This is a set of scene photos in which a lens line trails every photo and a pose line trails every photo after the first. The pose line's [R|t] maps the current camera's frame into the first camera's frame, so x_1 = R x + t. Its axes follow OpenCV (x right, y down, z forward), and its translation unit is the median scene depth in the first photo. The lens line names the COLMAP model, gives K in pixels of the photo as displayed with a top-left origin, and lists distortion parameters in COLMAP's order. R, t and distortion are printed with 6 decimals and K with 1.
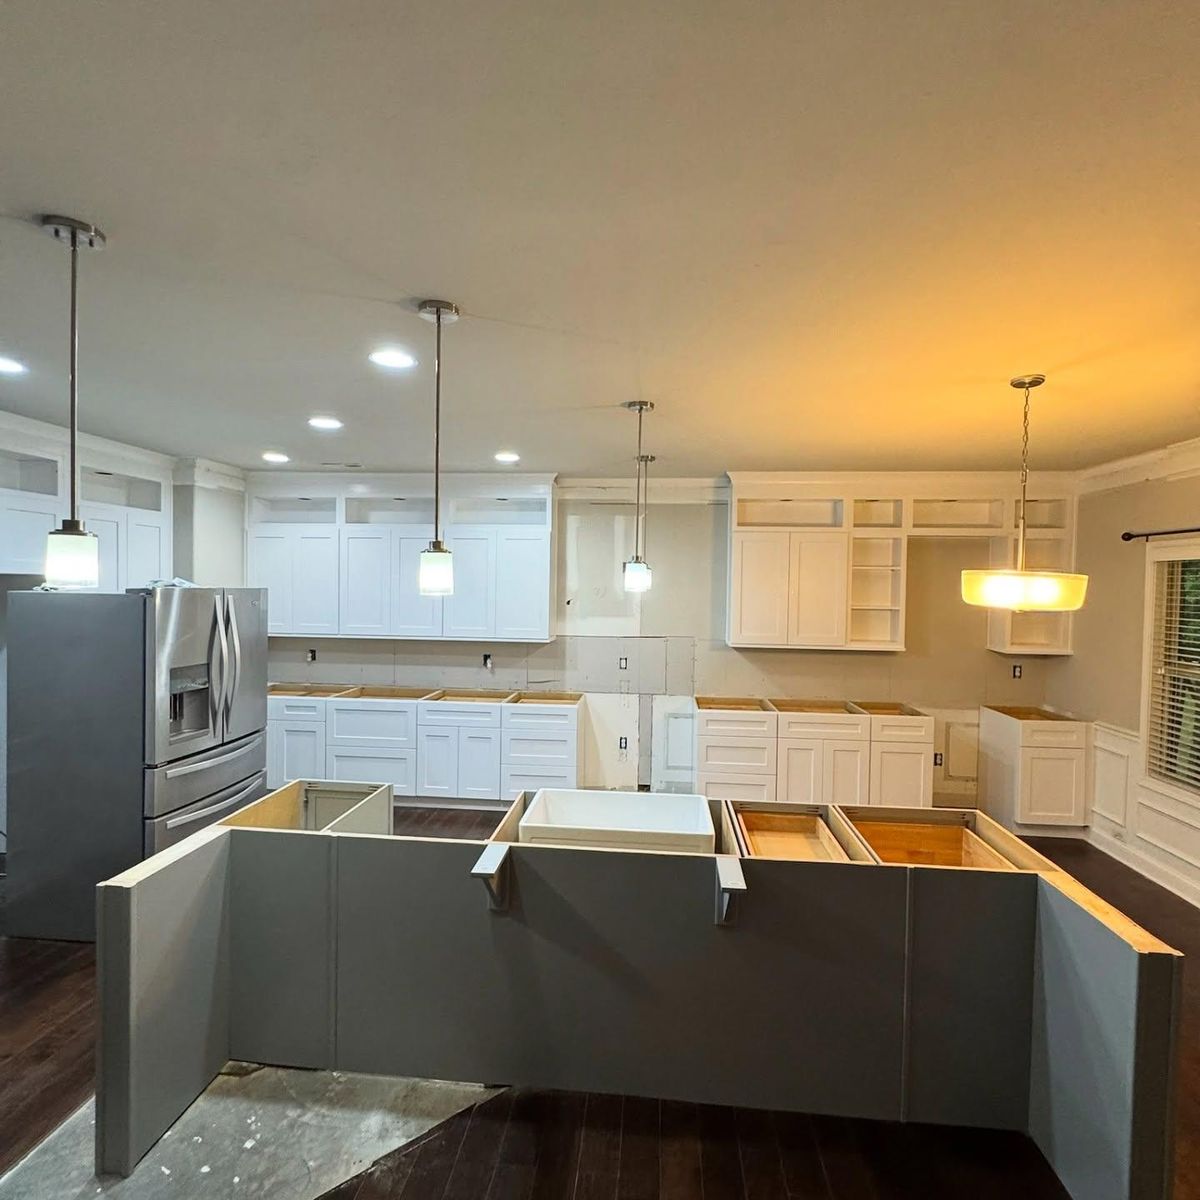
lens RADIAL K [[634.2, 0, 600.4], [0, 634.2, 600.4], [0, 0, 1]] dist [-0.002299, 0.000029]
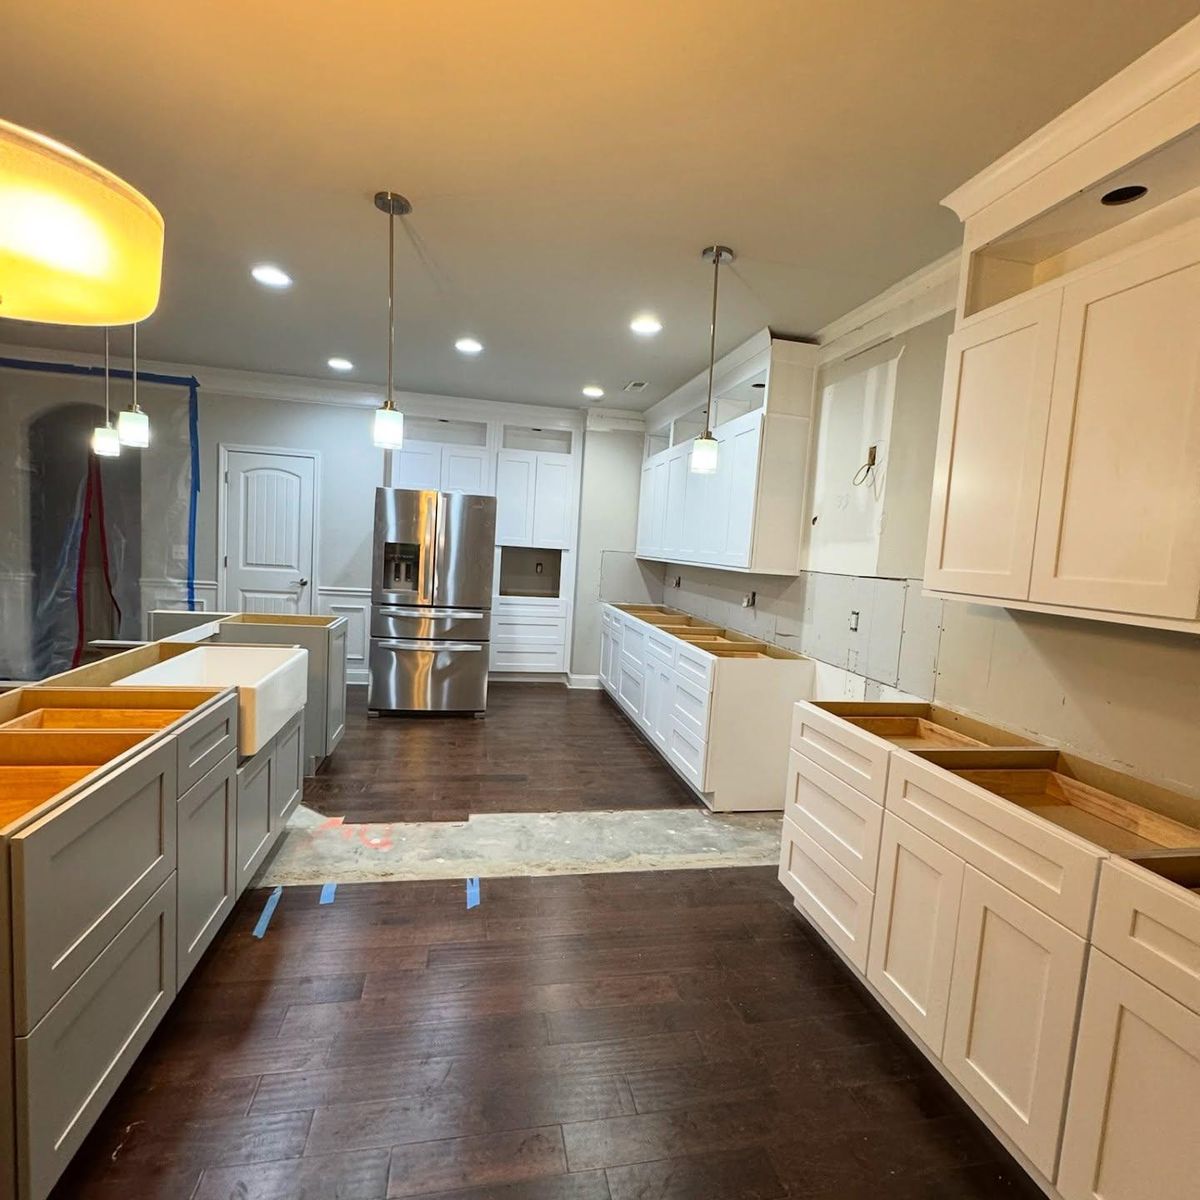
lens RADIAL K [[634.2, 0, 599.9], [0, 634.2, 599.2], [0, 0, 1]] dist [-0.002299, 0.000029]
pose [[0.291898, 0.085773, -0.952596, 0.525533], [-0.079040, 0.994727, 0.065347, 0.059627], [0.953178, 0.056219, 0.297138, 0.600600]]
